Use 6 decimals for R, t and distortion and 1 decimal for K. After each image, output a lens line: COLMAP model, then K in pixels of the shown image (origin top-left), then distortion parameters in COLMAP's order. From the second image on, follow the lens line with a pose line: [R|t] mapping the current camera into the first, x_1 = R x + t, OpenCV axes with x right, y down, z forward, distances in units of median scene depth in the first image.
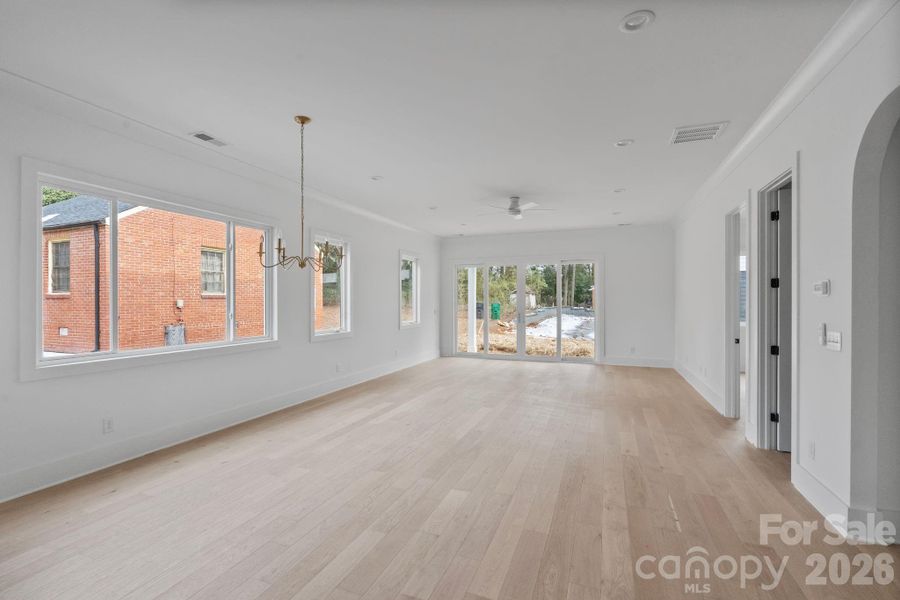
lens RADIAL K [[408.6, 0, 445.4], [0, 408.6, 299.3], [0, 0, 1]] dist [-0.008639, 0.000811]
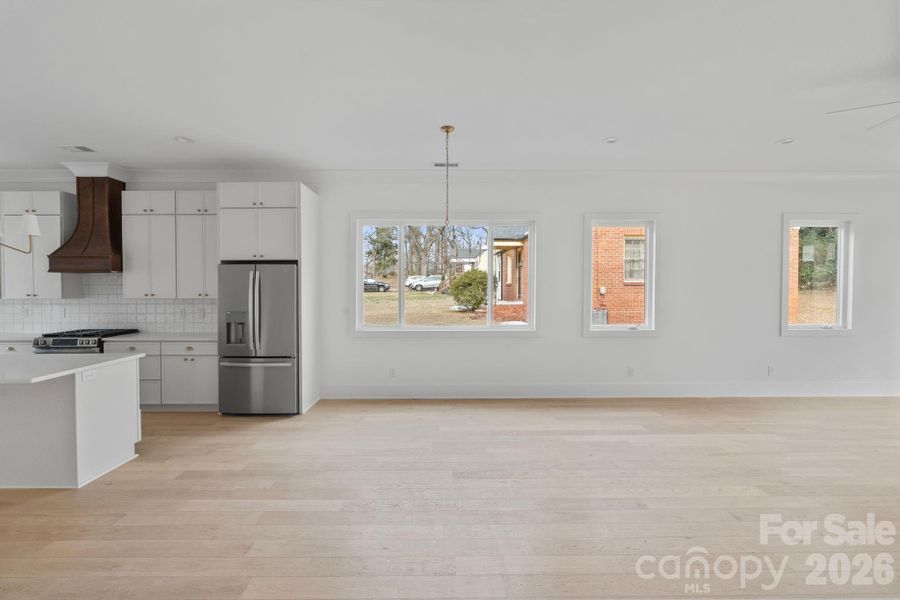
lens RADIAL K [[403.4, 0, 443.4], [0, 403.4, 294.2], [0, 0, 1]] dist [-0.012218, 0.000249]
pose [[0.372498, 0.021183, -0.927791, 0.213980], [0.005957, 0.999664, 0.025215, -0.009324], [0.928014, -0.014919, 0.372247, 0.192091]]
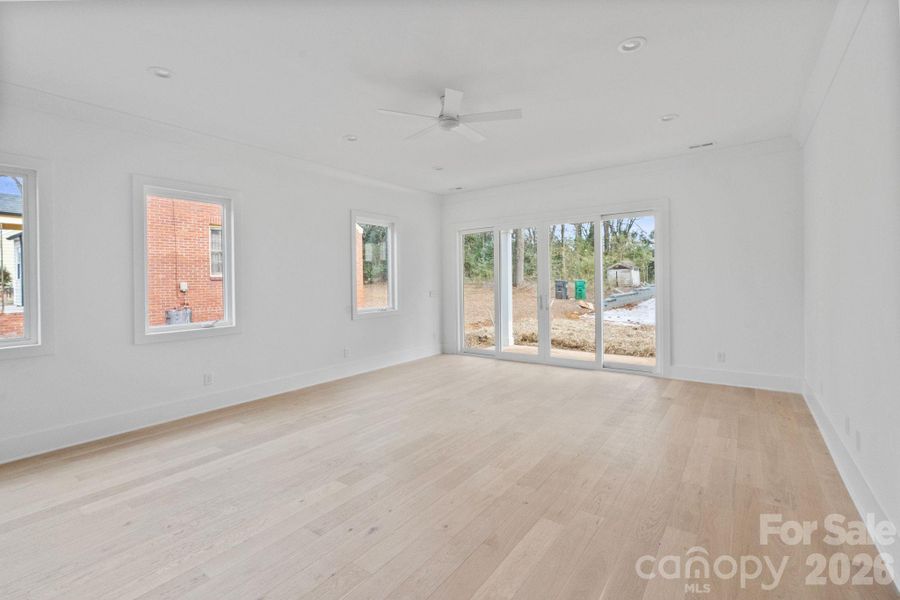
lens RADIAL K [[406.9, 0, 446.9], [0, 406.9, 283.8], [0, 0, 1]] dist [-0.000334, 0.000053]
pose [[0.966390, -0.011817, -0.256807, 0.180250], [0.015523, 0.999802, 0.012410, 0.002393], [0.256610, -0.015979, 0.966383, 0.258027]]
